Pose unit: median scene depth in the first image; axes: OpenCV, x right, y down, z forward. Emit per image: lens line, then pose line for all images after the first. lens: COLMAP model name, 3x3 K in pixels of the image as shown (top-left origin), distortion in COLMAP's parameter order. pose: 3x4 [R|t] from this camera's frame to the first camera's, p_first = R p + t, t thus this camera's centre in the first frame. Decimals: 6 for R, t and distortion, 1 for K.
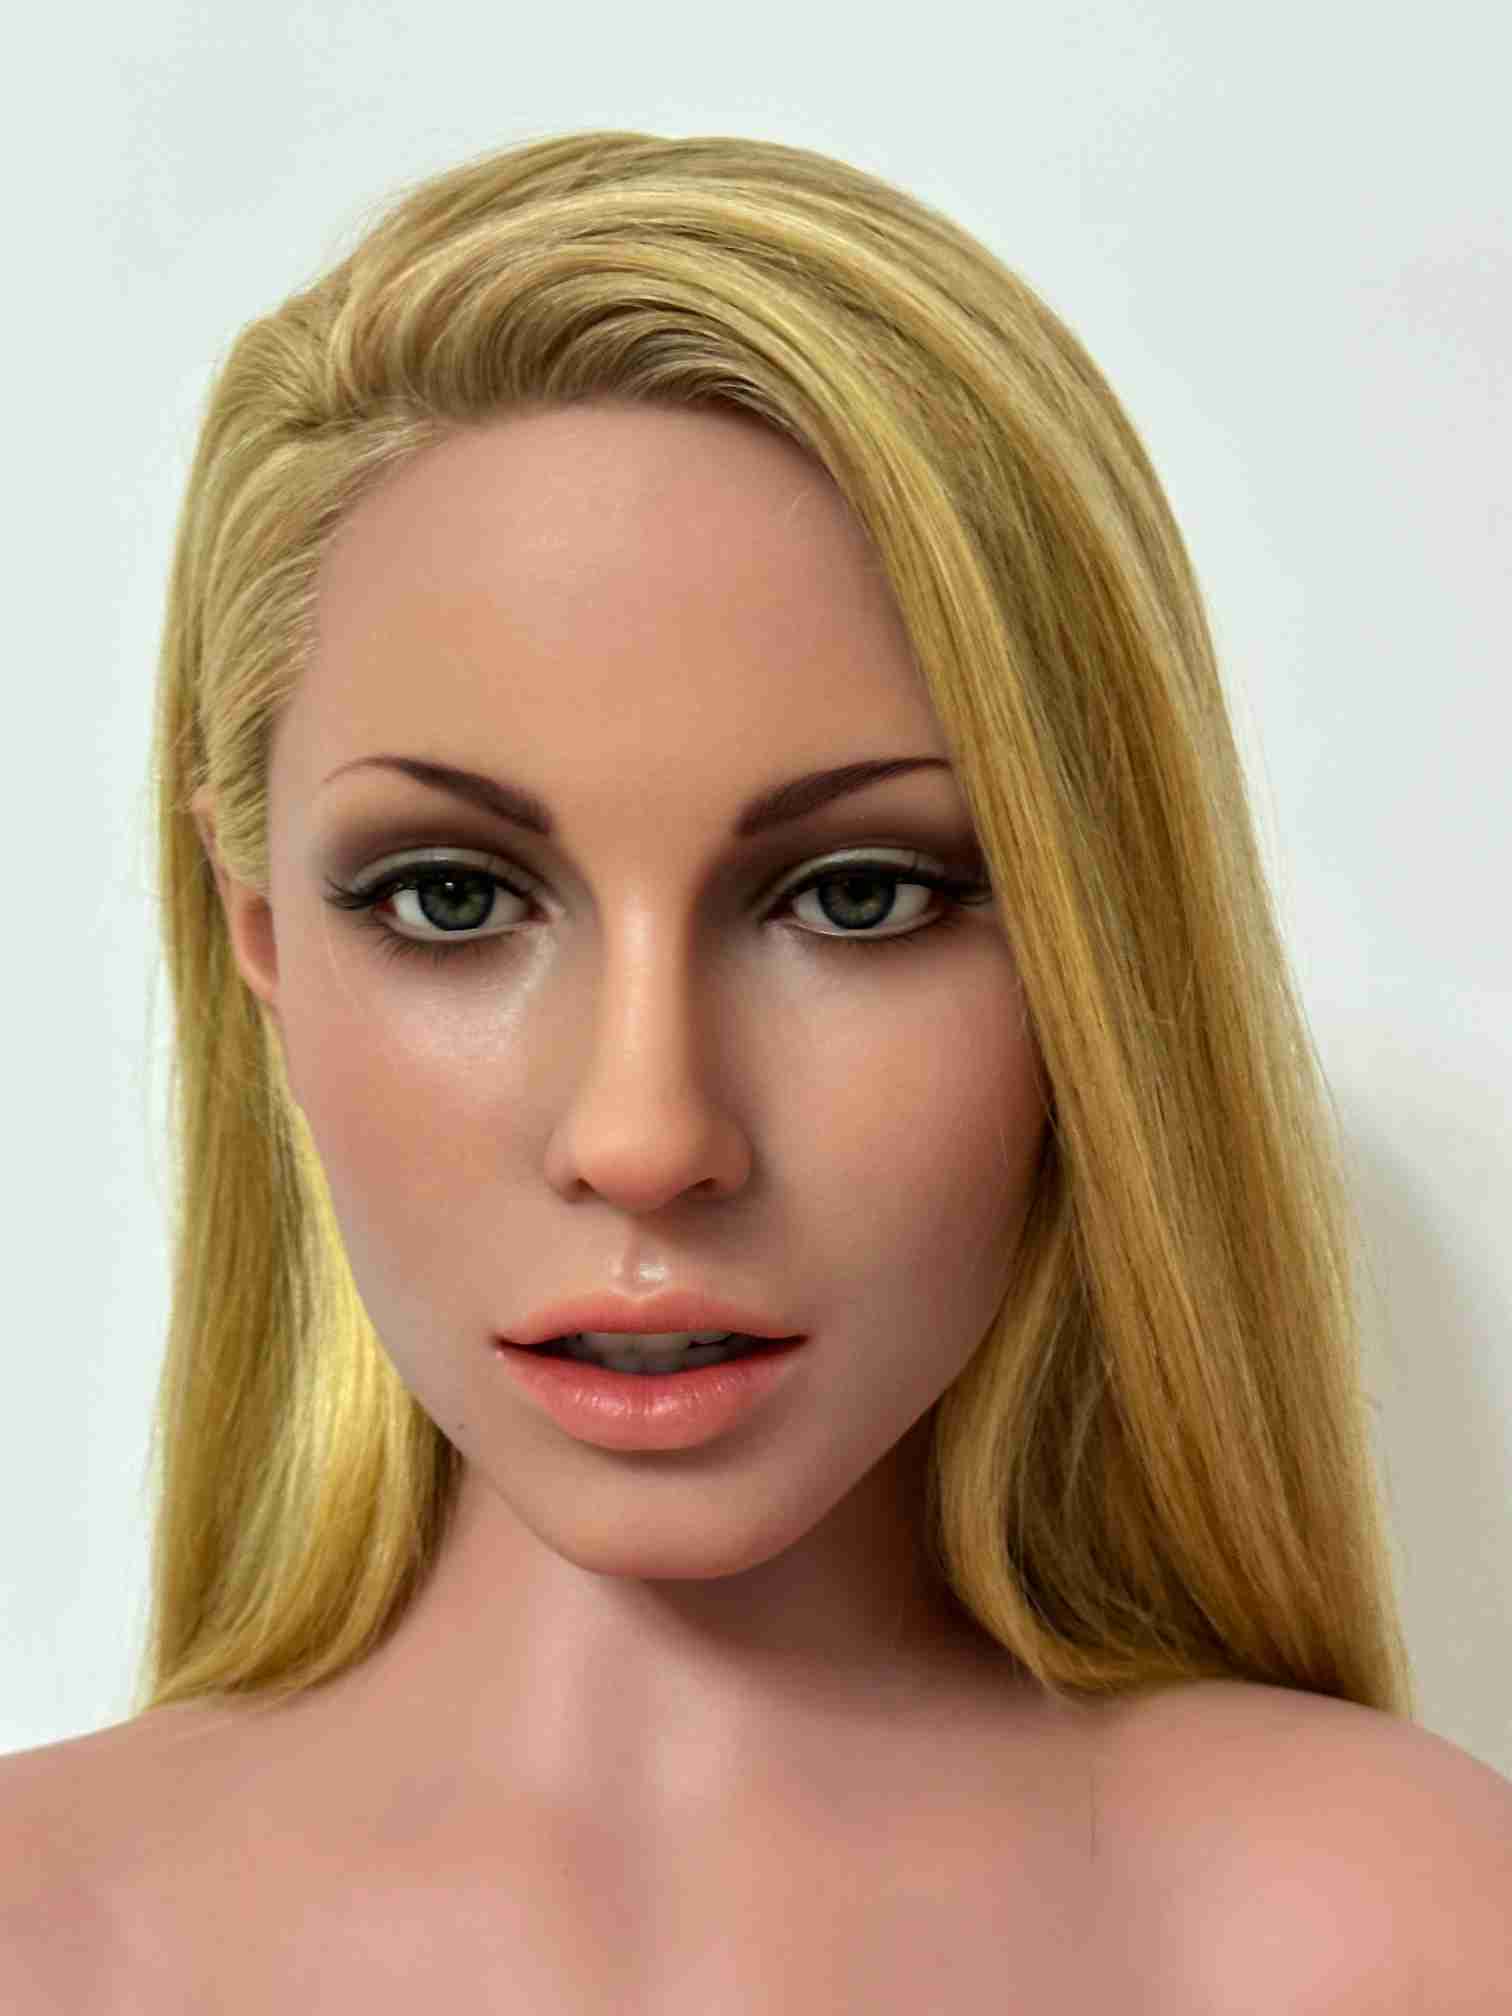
lens RADIAL K [[2944.0, 0, 748.3], [0, 2944.0, 995.0], [0, 0, 1]] dist [0.165627, 0.000000]
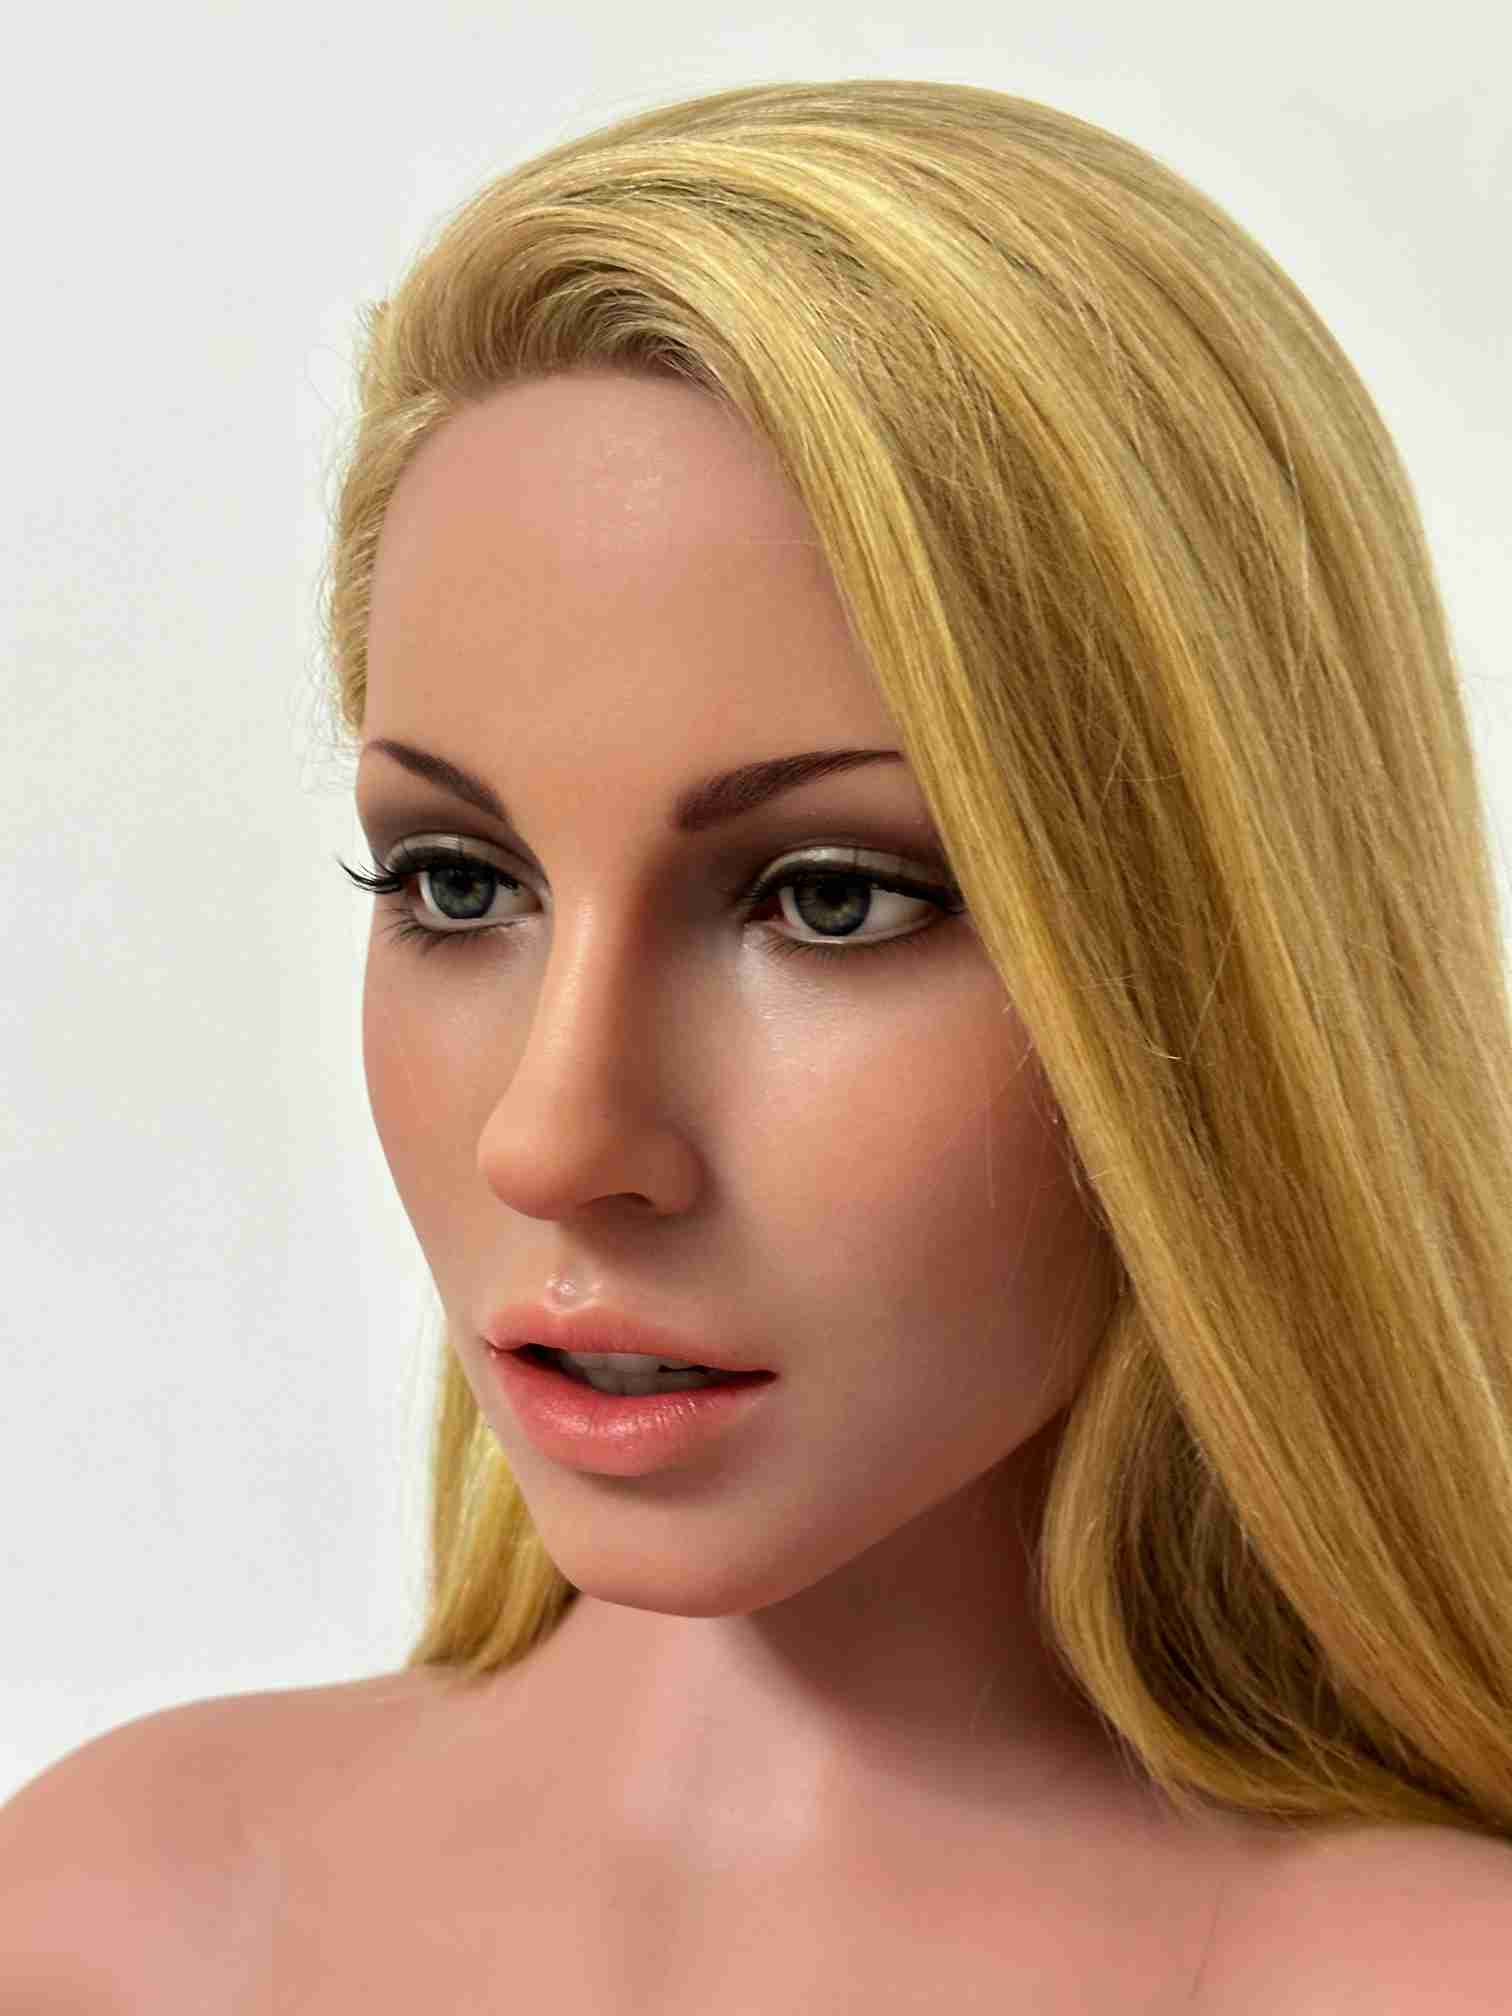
lens RADIAL K [[2944.0, 0, 765.8], [0, 2944.0, 1005.4], [0, 0, 1]] dist [0.165627, 0.000000]
pose [[0.913316, 0.051610, -0.403969, 0.390541], [-0.052137, 0.998593, 0.009704, -0.008444], [0.403901, 0.012199, 0.914721, 0.149430]]
